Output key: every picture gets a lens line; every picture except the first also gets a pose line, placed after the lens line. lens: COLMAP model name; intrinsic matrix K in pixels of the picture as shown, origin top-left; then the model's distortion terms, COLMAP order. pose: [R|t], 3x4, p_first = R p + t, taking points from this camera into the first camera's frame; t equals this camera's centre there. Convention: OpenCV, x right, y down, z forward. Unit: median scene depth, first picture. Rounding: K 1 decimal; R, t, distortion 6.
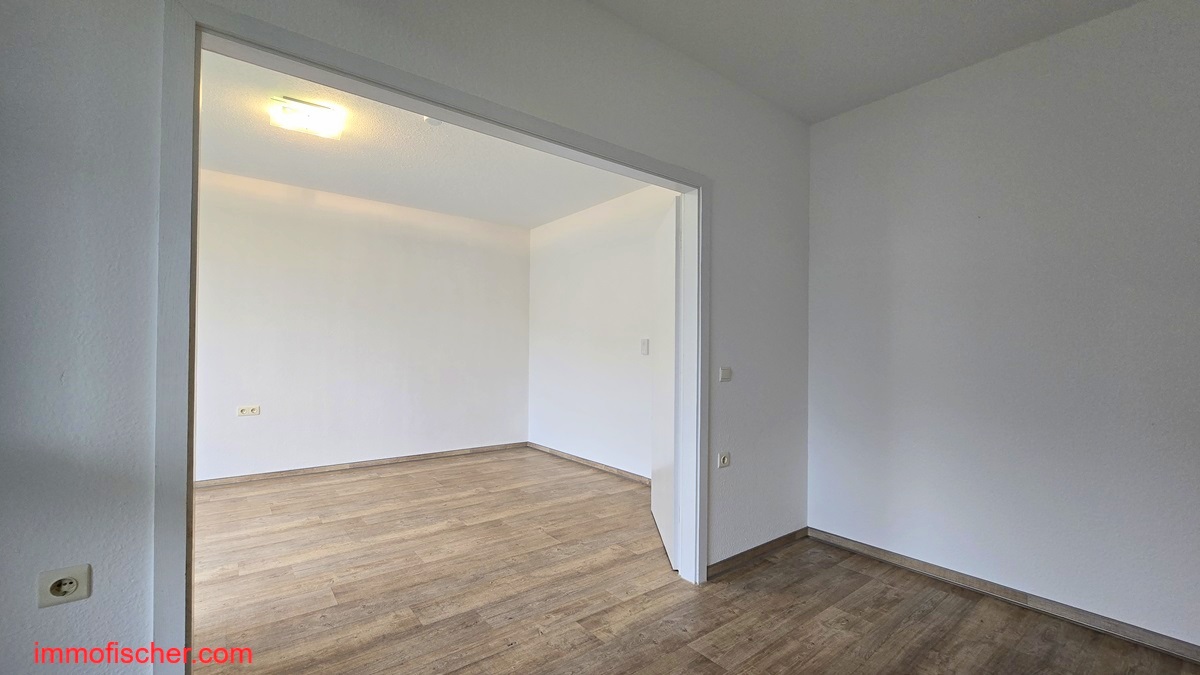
lens RADIAL K [[488.8, 0, 604.1], [0, 488.8, 346.3], [0, 0, 1]] dist [-0.001401, -0.000095]
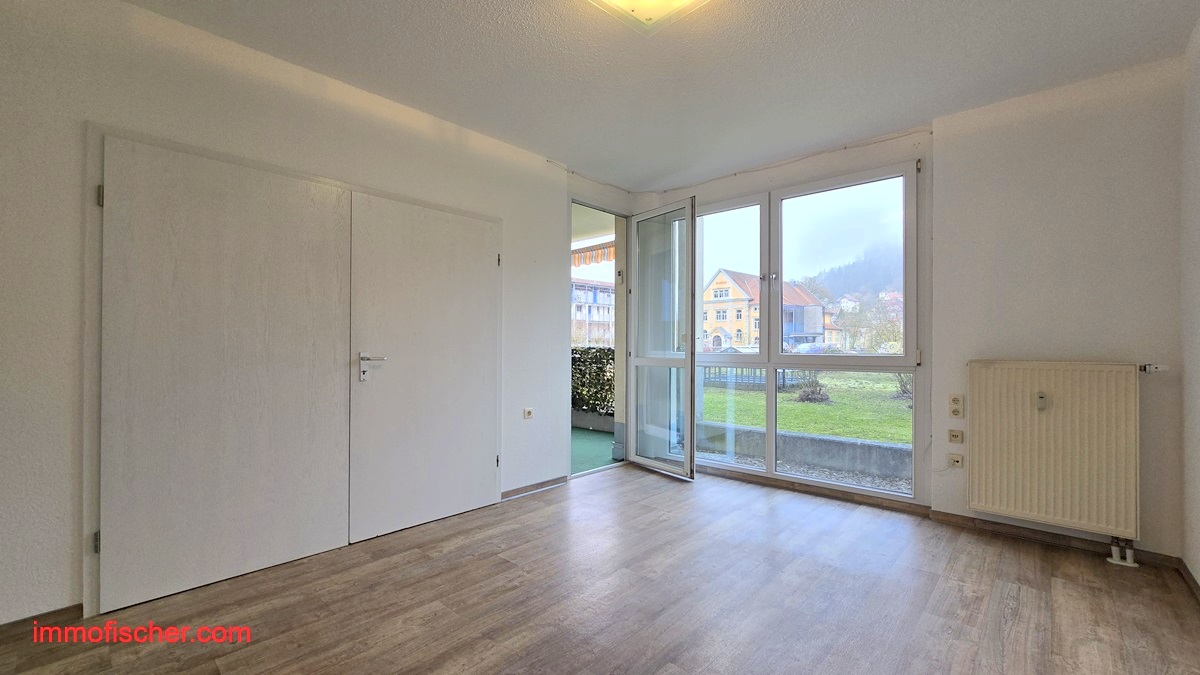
lens RADIAL K [[488.8, 0, 604.1], [0, 488.8, 346.3], [0, 0, 1]] dist [-0.001401, -0.000095]
pose [[-0.986363, -0.014186, -0.163973, -0.426028], [-0.012450, 0.999855, -0.011610, 0.021528], [0.164114, -0.009410, -0.986397, 1.576937]]
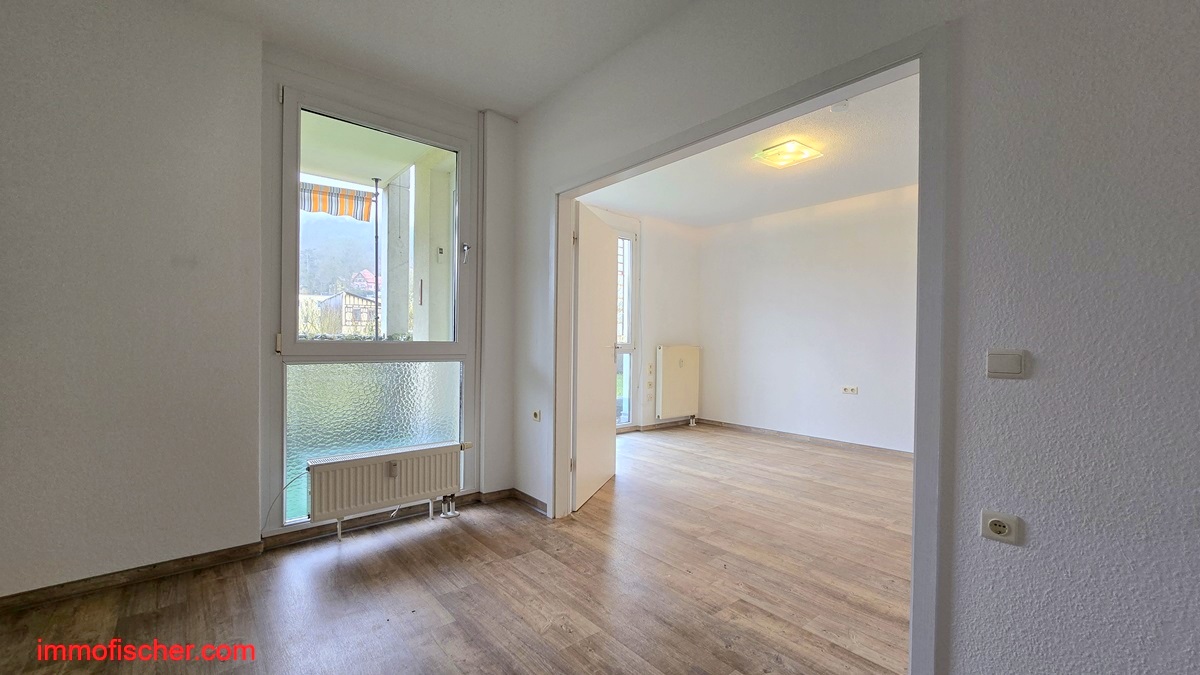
lens RADIAL K [[486.8, 0, 604.2], [0, 486.8, 344.5], [0, 0, 1]] dist [-0.000133, -0.000284]
pose [[0.037248, -0.004553, -0.999296, 0.621964], [-0.001618, 0.999988, -0.004616, 0.033401], [0.999305, 0.001789, 0.037240, 0.460366]]
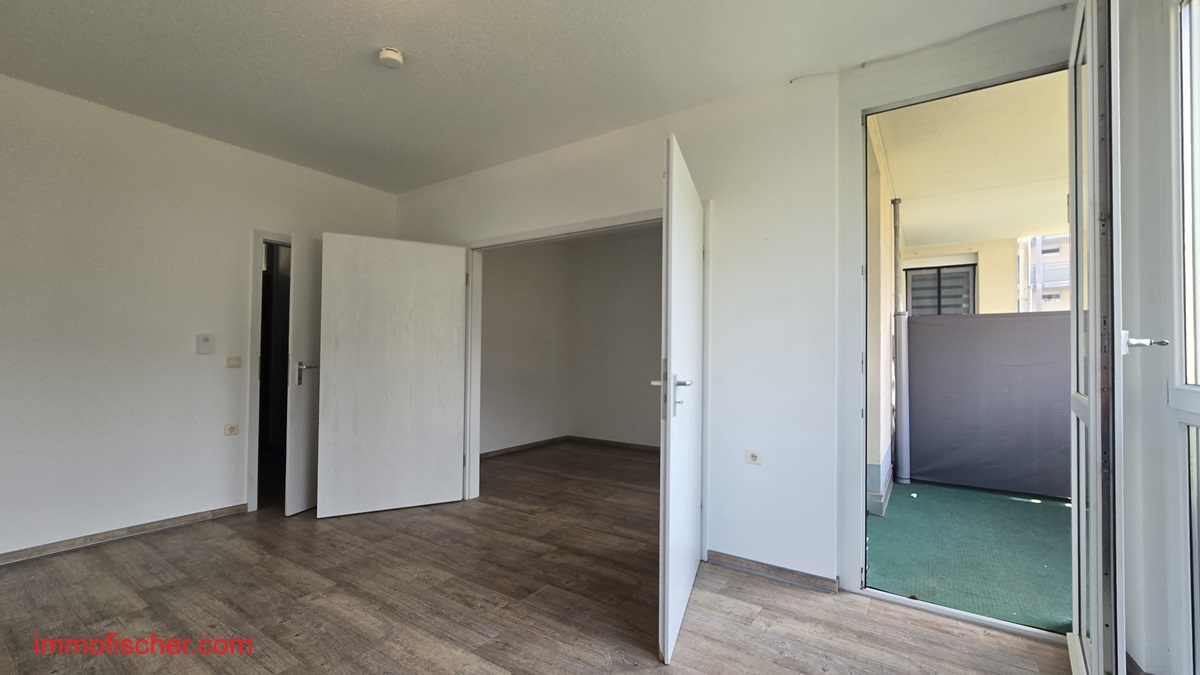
lens RADIAL K [[488.8, 0, 604.1], [0, 488.8, 346.3], [0, 0, 1]] dist [-0.001401, -0.000095]
pose [[-0.310365, 0.005389, 0.950602, -1.165002], [-0.023060, 0.999647, -0.013196, -0.000028], [-0.950338, -0.026016, -0.310132, 0.877189]]
